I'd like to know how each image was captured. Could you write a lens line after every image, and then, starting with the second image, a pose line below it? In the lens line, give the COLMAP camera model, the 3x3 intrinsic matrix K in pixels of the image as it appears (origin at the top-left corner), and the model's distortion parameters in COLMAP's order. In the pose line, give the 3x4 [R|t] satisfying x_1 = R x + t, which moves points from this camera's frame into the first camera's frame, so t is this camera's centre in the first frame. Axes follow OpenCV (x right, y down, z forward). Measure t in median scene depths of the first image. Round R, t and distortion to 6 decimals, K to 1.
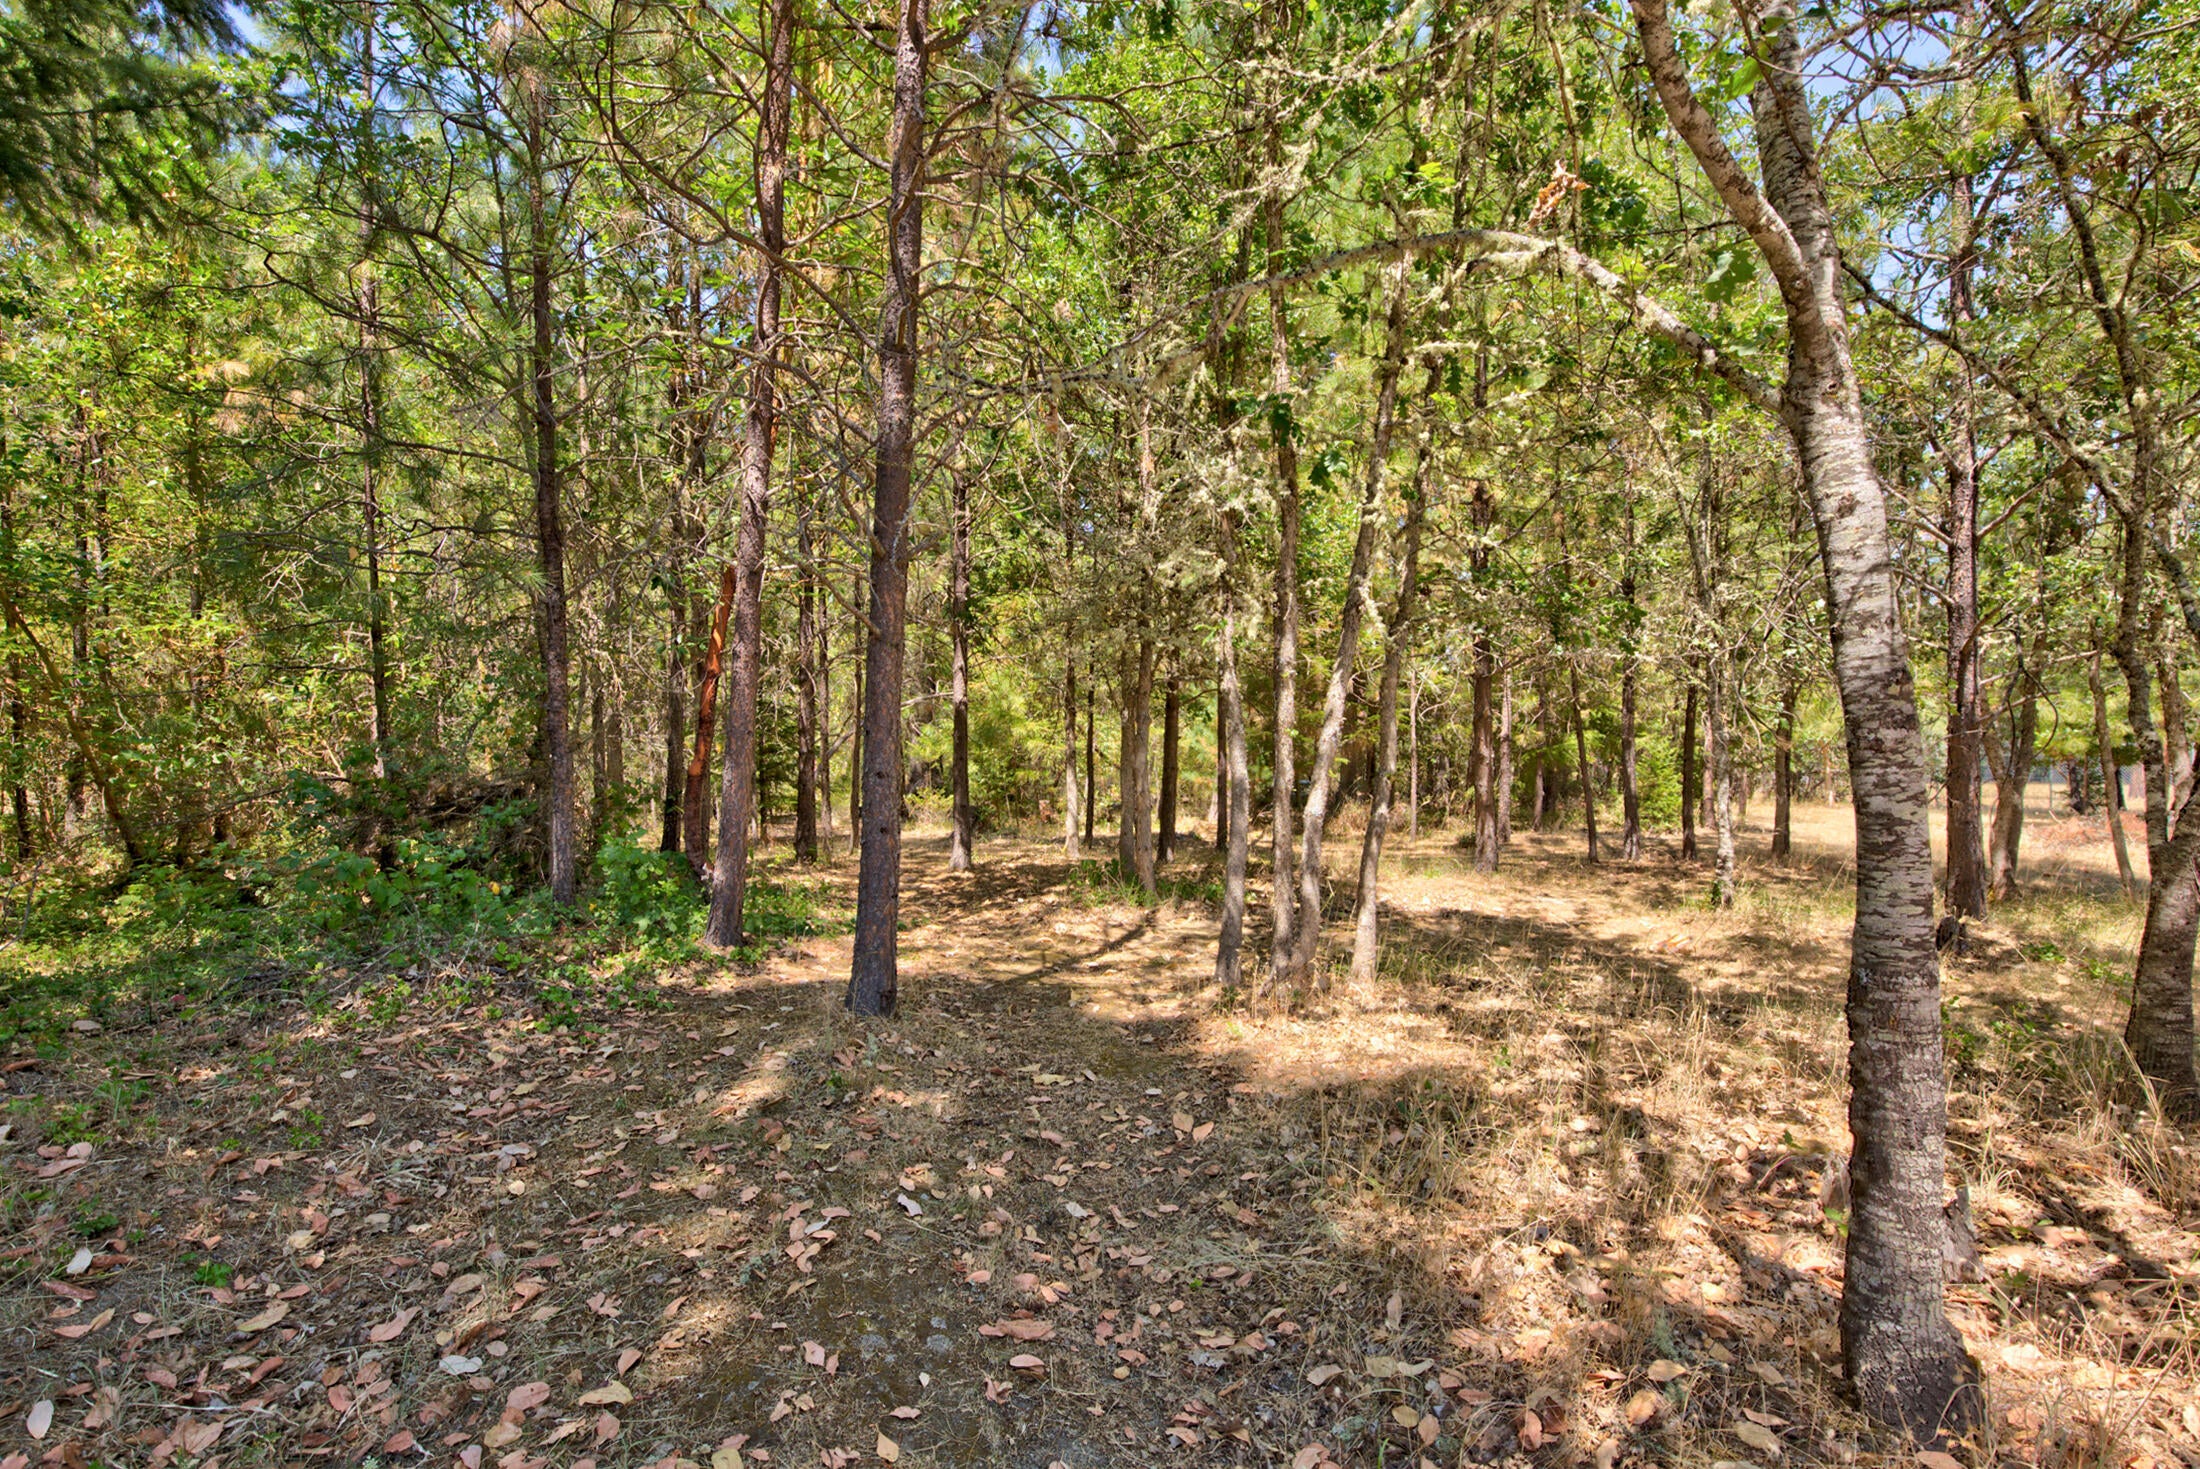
lens RADIAL K [[1119.6, 0, 1099.9], [0, 1119.6, 769.3], [0, 0, 1]] dist [-0.002621, 0.000163]
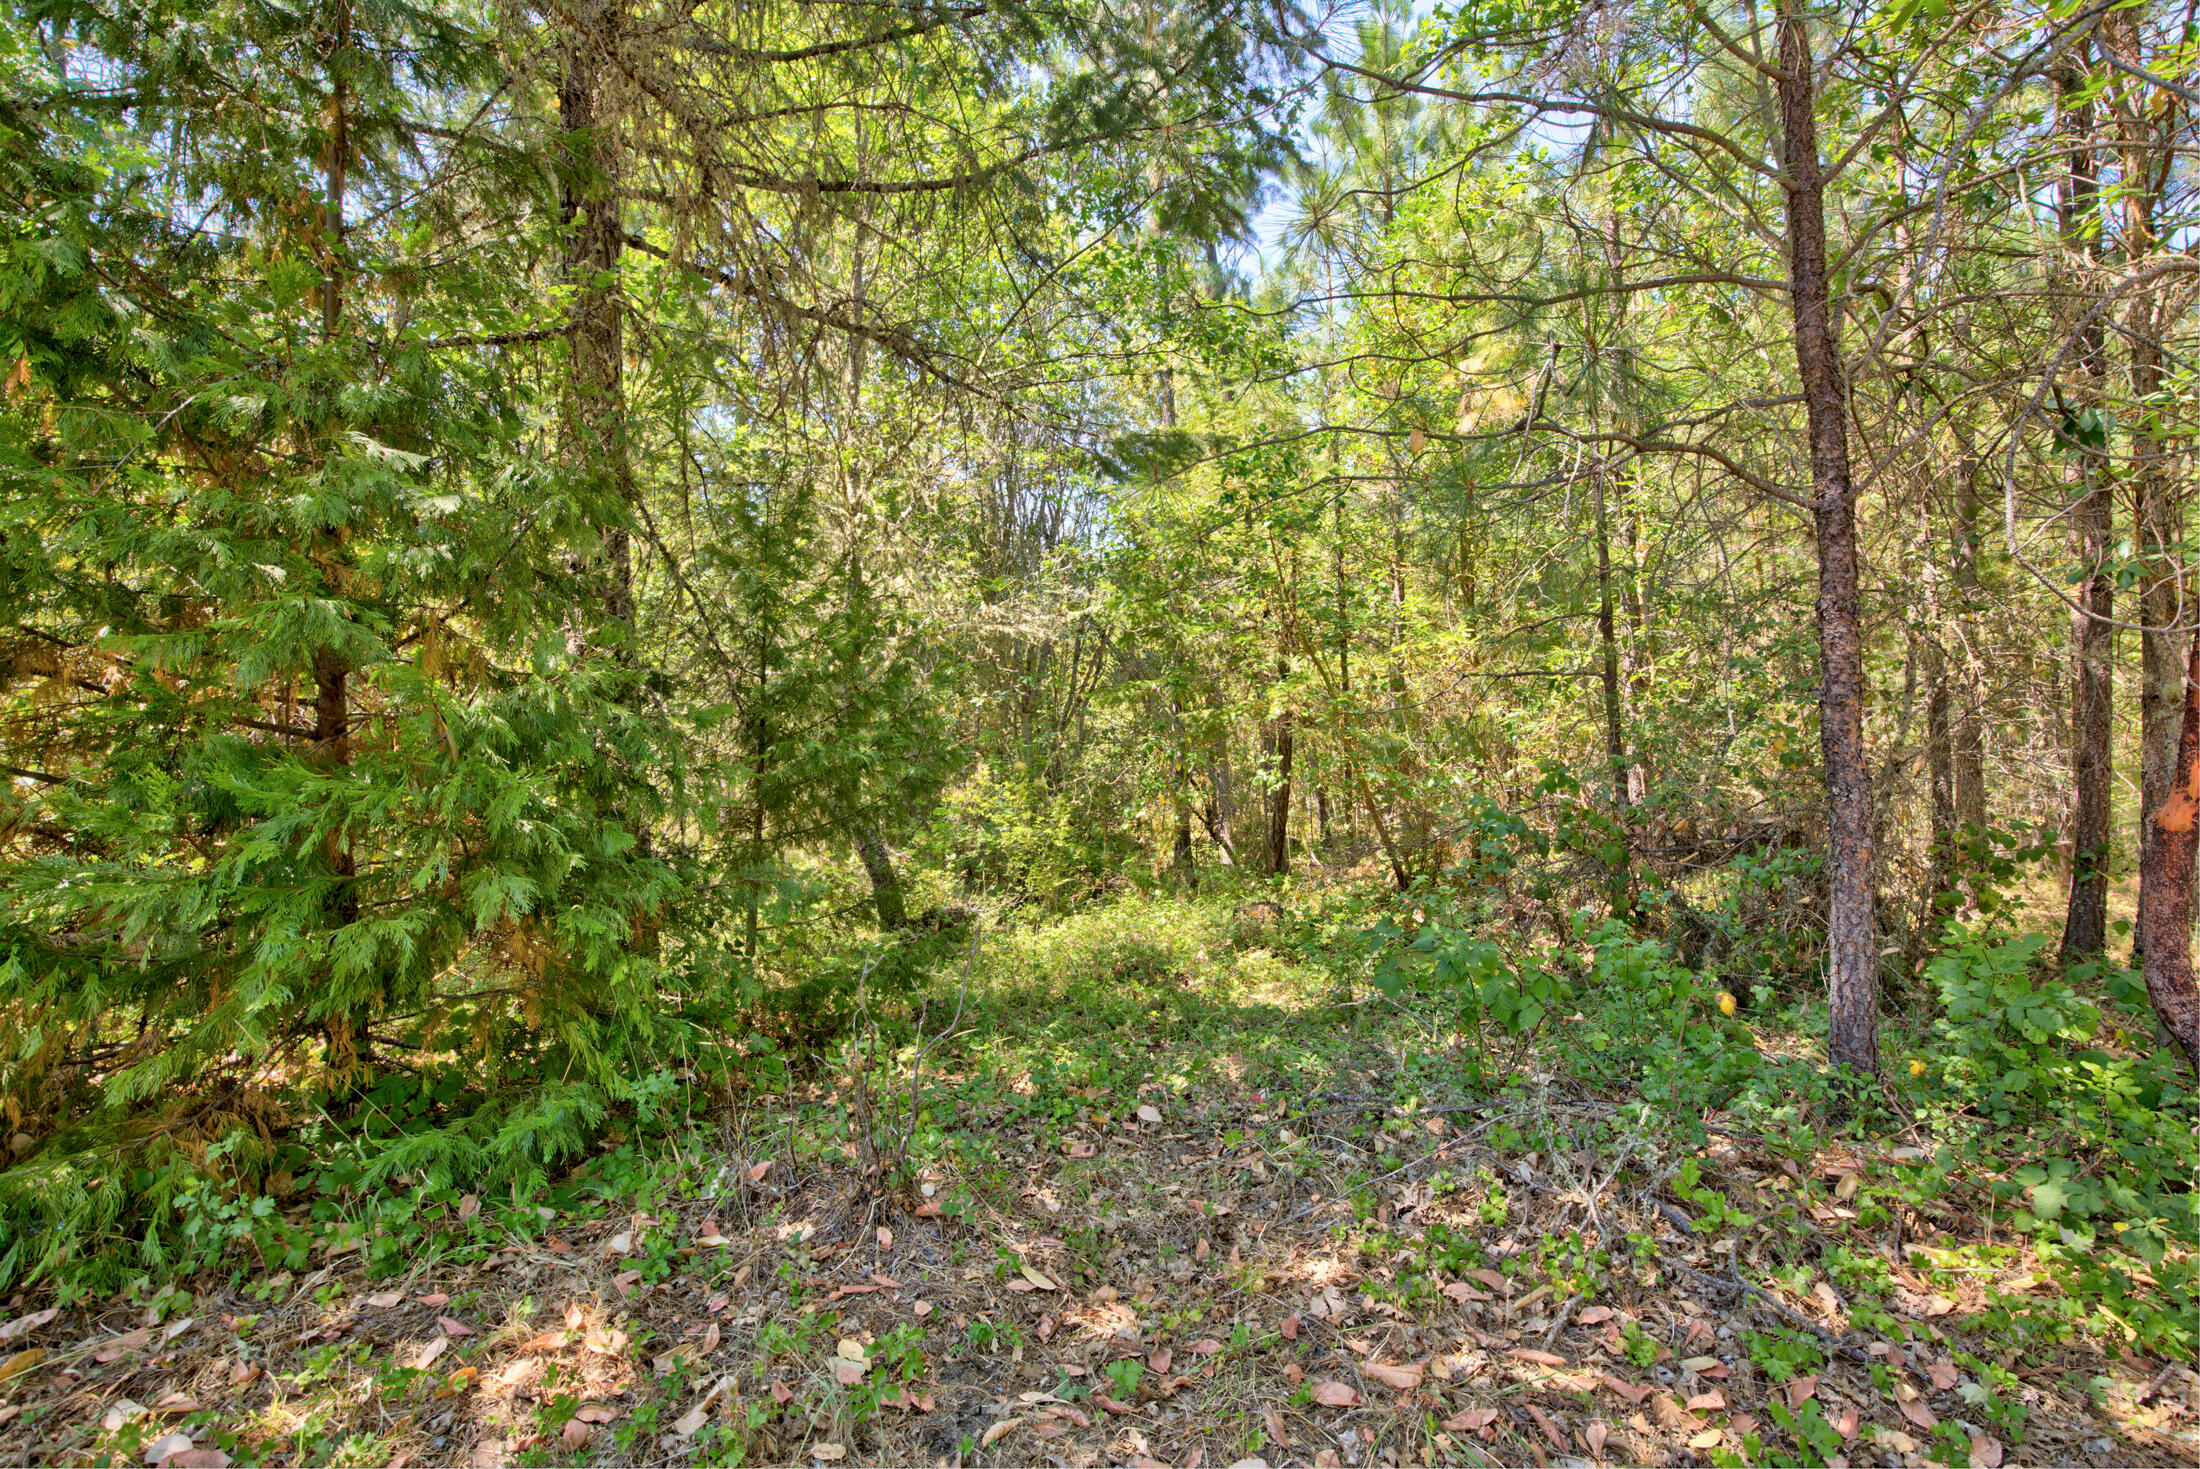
lens RADIAL K [[1032.4, 0, 1100.0], [0, 1032.4, 734.5], [0, 0, 1]] dist [0.000274, -0.000034]
pose [[0.440242, -0.027244, -0.897466, -0.129750], [-0.021613, 0.998928, -0.040926, -0.005402], [0.897619, 0.037415, 0.439181, 0.311242]]
